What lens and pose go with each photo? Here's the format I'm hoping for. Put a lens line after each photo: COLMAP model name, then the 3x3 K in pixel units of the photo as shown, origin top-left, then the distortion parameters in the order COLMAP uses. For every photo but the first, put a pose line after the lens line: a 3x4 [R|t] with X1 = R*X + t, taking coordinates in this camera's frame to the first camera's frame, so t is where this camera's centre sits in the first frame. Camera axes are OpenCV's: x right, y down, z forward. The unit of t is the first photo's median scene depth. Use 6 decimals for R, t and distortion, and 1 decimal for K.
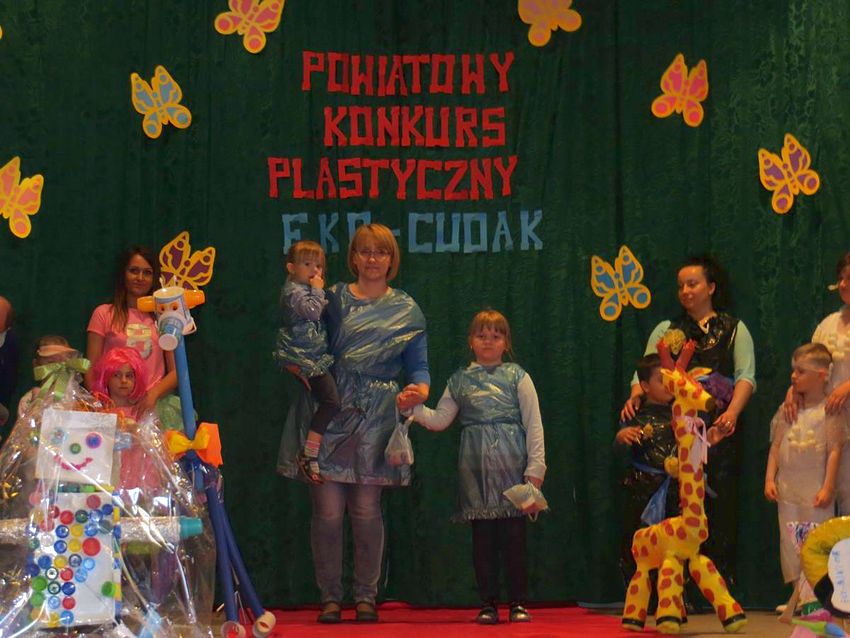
lens RADIAL K [[2018.0, 0, 418.8], [0, 2018.0, 326.4], [0, 0, 1]] dist [0.186348, 0.000000]
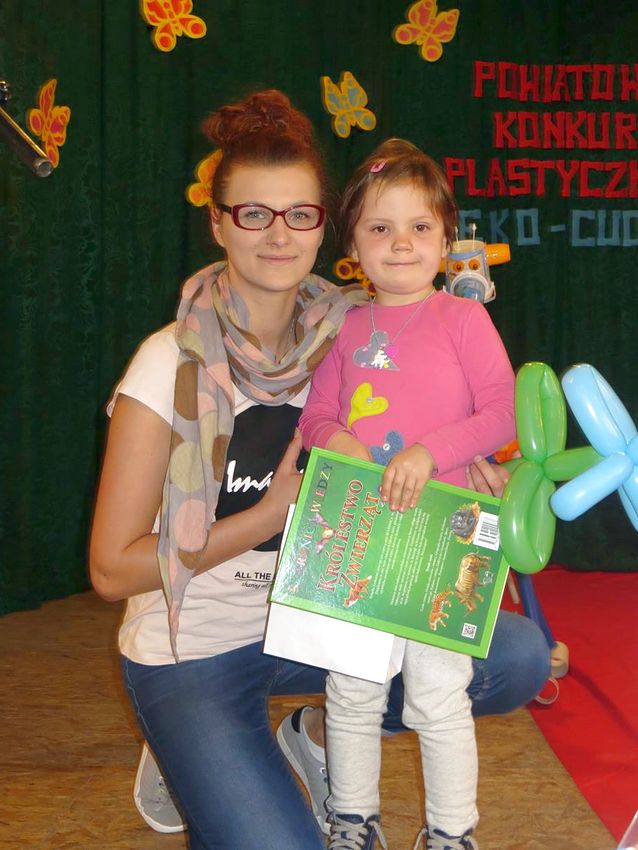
lens RADIAL K [[1101.6, 0, 335.6], [0, 1101.6, 427.8], [0, 0, 1]] dist [-0.036058, 0.000000]
pose [[0.999088, 0.011451, -0.041127, -0.106380], [-0.007867, 0.996240, 0.086275, 0.010689], [0.041960, -0.085873, 0.995422, 0.395413]]
